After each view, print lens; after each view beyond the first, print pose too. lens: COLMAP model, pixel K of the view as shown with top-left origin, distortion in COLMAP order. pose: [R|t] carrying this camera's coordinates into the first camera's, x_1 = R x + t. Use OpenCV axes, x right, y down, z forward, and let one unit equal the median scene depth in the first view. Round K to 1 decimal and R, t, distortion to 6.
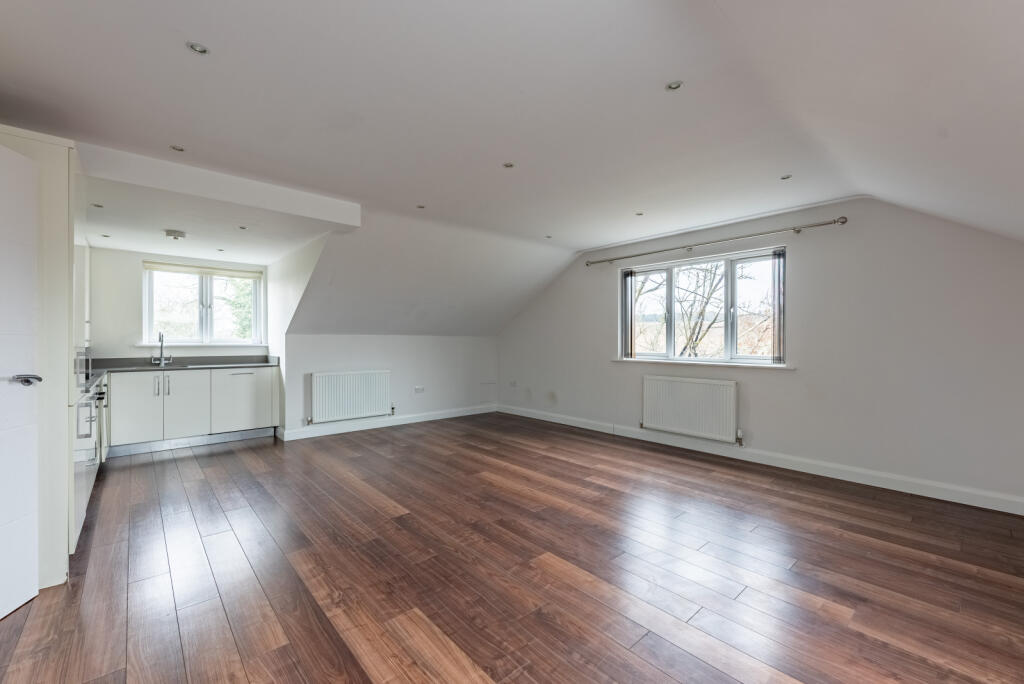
lens RADIAL K [[417.0, 0, 510.3], [0, 417.0, 340.1], [0, 0, 1]] dist [0.001836, 0.000064]
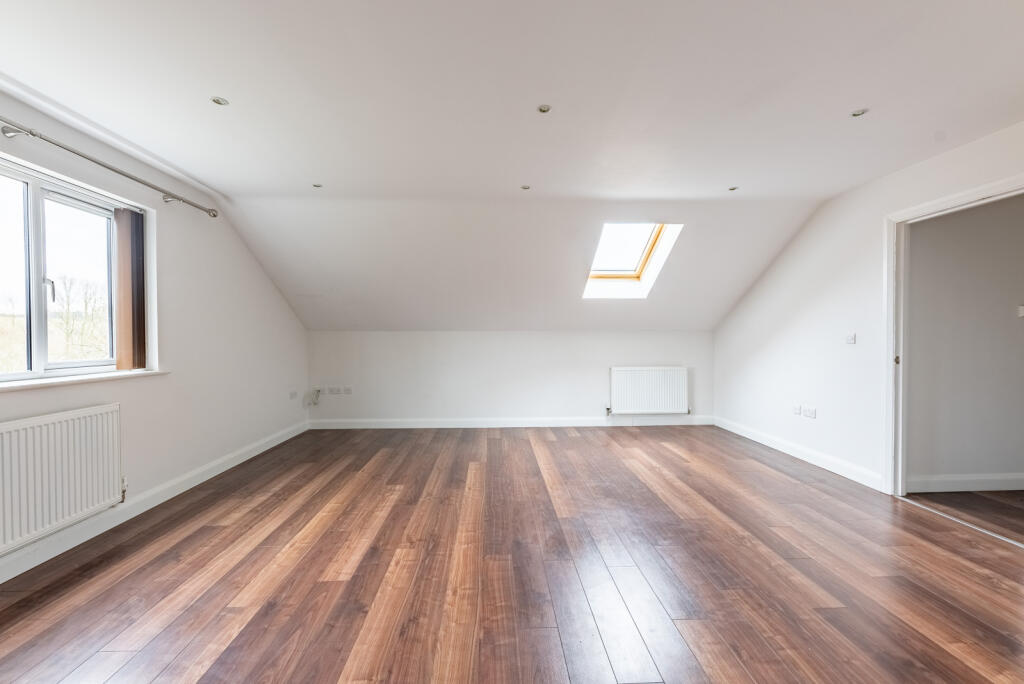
lens RADIAL K [[417.0, 0, 507.3], [0, 417.0, 342.2], [0, 0, 1]] dist [0.001836, 0.000064]
pose [[-0.771769, -0.007334, 0.635861, -0.707676], [-0.000695, 0.999943, 0.010690, 0.007802], [-0.635903, 0.007808, -0.771729, 2.623526]]
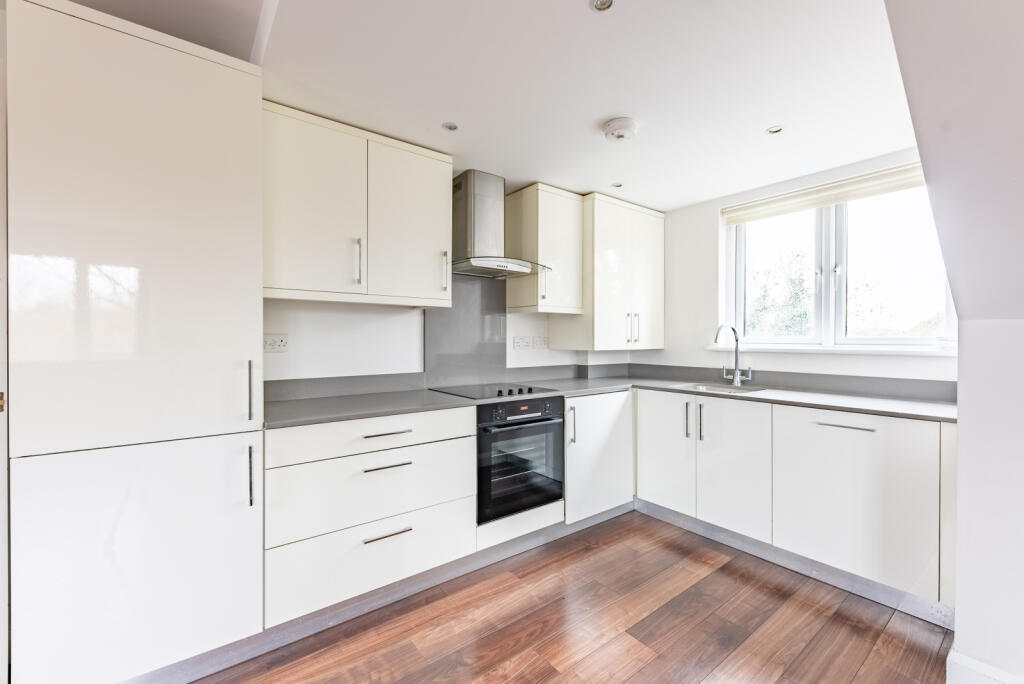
lens RADIAL K [[417.0, 0, 510.9], [0, 417.0, 339.9], [0, 0, 1]] dist [0.001836, 0.000064]
pose [[-0.080934, 0.010844, -0.996661, -0.176173], [-0.008222, 0.999900, 0.011547, -0.002277], [0.996686, 0.009129, -0.080836, 0.545100]]
